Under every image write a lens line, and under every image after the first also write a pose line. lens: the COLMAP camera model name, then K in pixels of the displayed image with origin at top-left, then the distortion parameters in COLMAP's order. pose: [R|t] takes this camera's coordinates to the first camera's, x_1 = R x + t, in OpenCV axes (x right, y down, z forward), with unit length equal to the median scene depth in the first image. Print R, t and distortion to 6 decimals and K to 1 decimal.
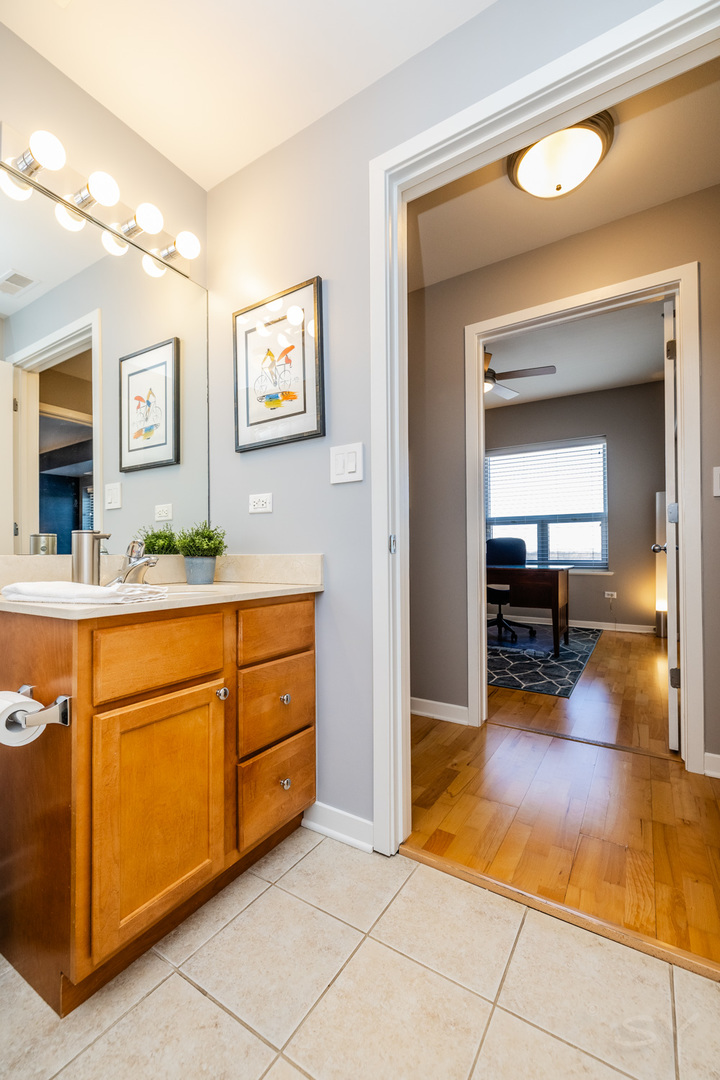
lens RADIAL K [[451.9, 0, 360.0], [0, 451.9, 540.0], [0, 0, 1]] dist [0.001010, 0.000141]
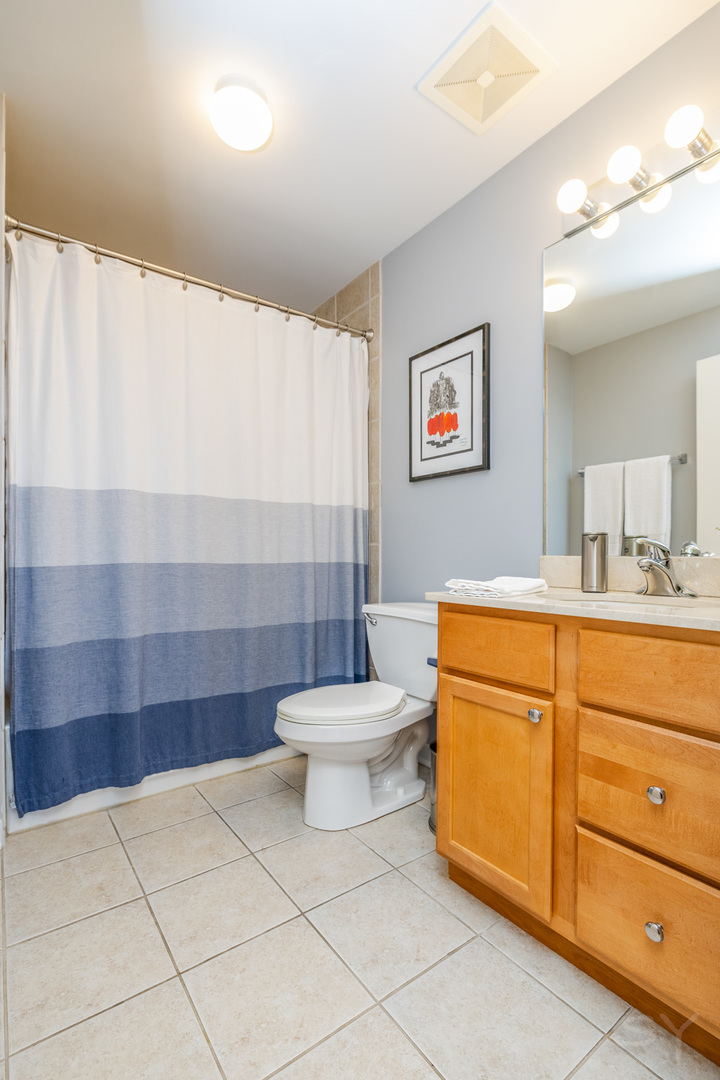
lens RADIAL K [[491.3, 0, 361.5], [0, 491.3, 552.8], [0, 0, 1]] dist [-0.014098, 0.000374]
pose [[-0.353258, 0.001193, -0.935525, 0.786182], [0.021577, 0.999744, -0.006872, 0.029231], [0.935277, -0.022613, -0.353194, 1.162544]]
